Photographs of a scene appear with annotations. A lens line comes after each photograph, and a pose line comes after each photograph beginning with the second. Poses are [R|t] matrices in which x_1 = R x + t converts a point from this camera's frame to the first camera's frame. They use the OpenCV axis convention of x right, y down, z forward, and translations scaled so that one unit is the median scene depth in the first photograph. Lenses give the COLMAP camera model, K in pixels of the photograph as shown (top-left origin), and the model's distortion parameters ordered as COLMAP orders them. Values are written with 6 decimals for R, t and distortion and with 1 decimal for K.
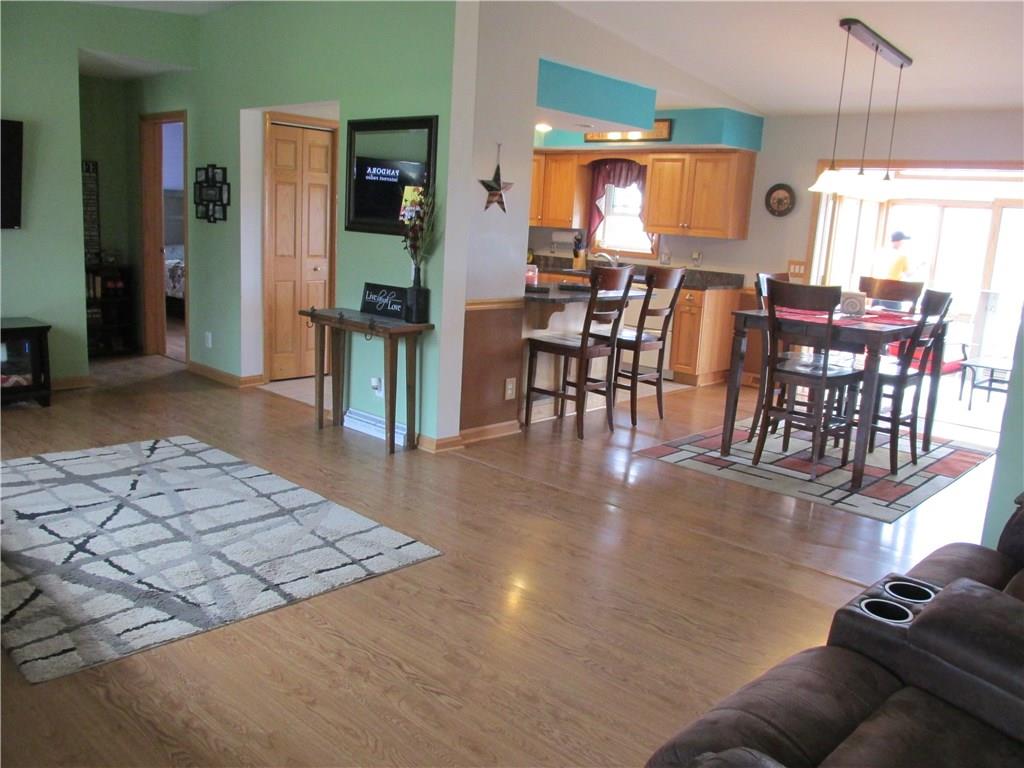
lens RADIAL K [[838.8, 0, 512.0], [0, 838.8, 384.0], [0, 0, 1]] dist [-0.046000, 0.007034]
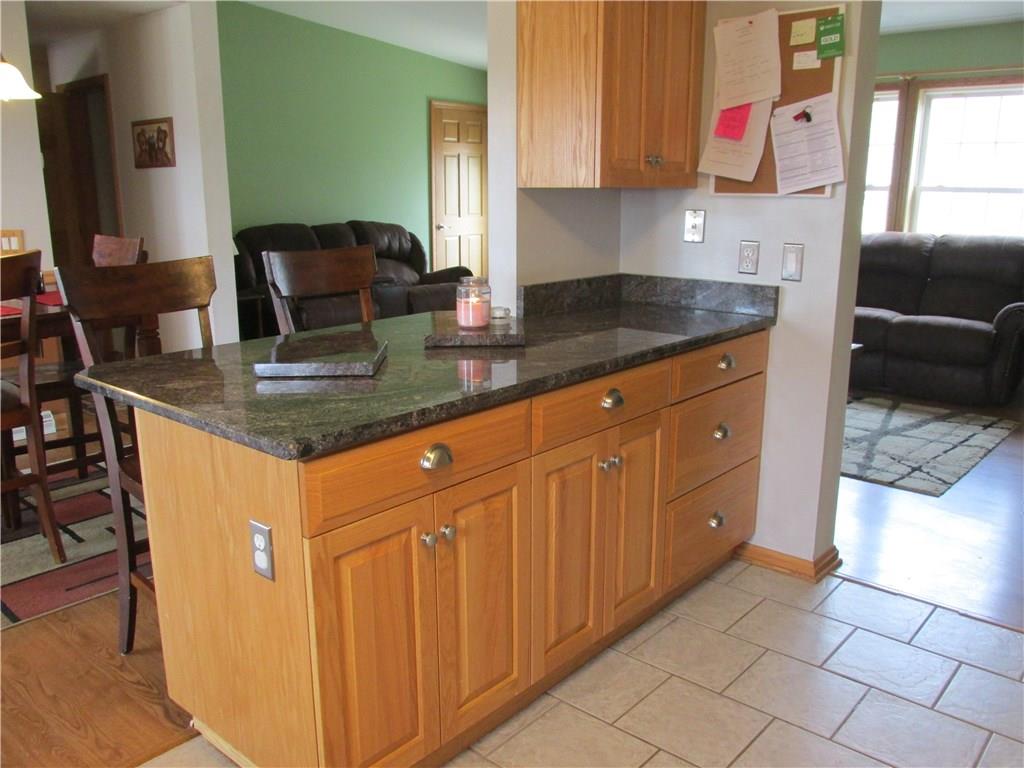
lens RADIAL K [[838.8, 0, 512.0], [0, 838.8, 384.0], [0, 0, 1]] dist [-0.046000, 0.007034]
pose [[-0.998143, -0.045079, -0.040969, 0.025181], [-0.057941, 0.910157, 0.410191, -0.313024], [0.018797, 0.411803, -0.911079, 1.645745]]
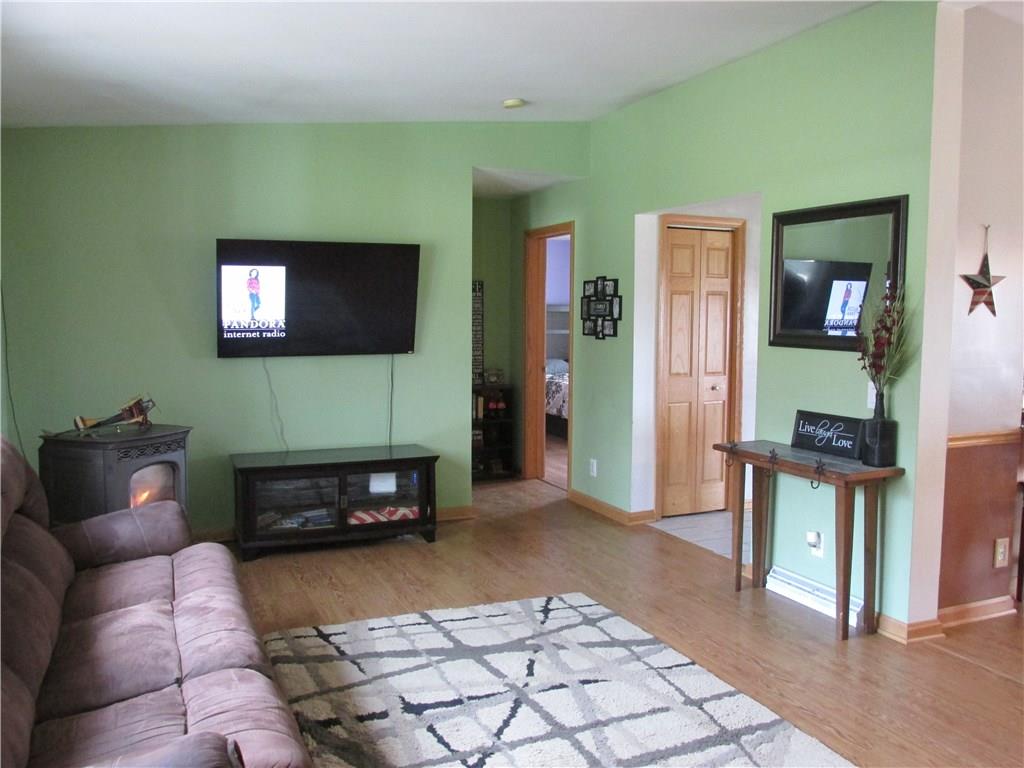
lens RADIAL K [[838.8, 0, 512.0], [0, 838.8, 384.0], [0, 0, 1]] dist [-0.046000, 0.007034]
pose [[0.919094, -0.018067, -0.393624, -0.118729], [-0.030079, 0.992817, -0.115803, -0.048292], [0.392889, 0.118273, 0.911948, 0.175568]]
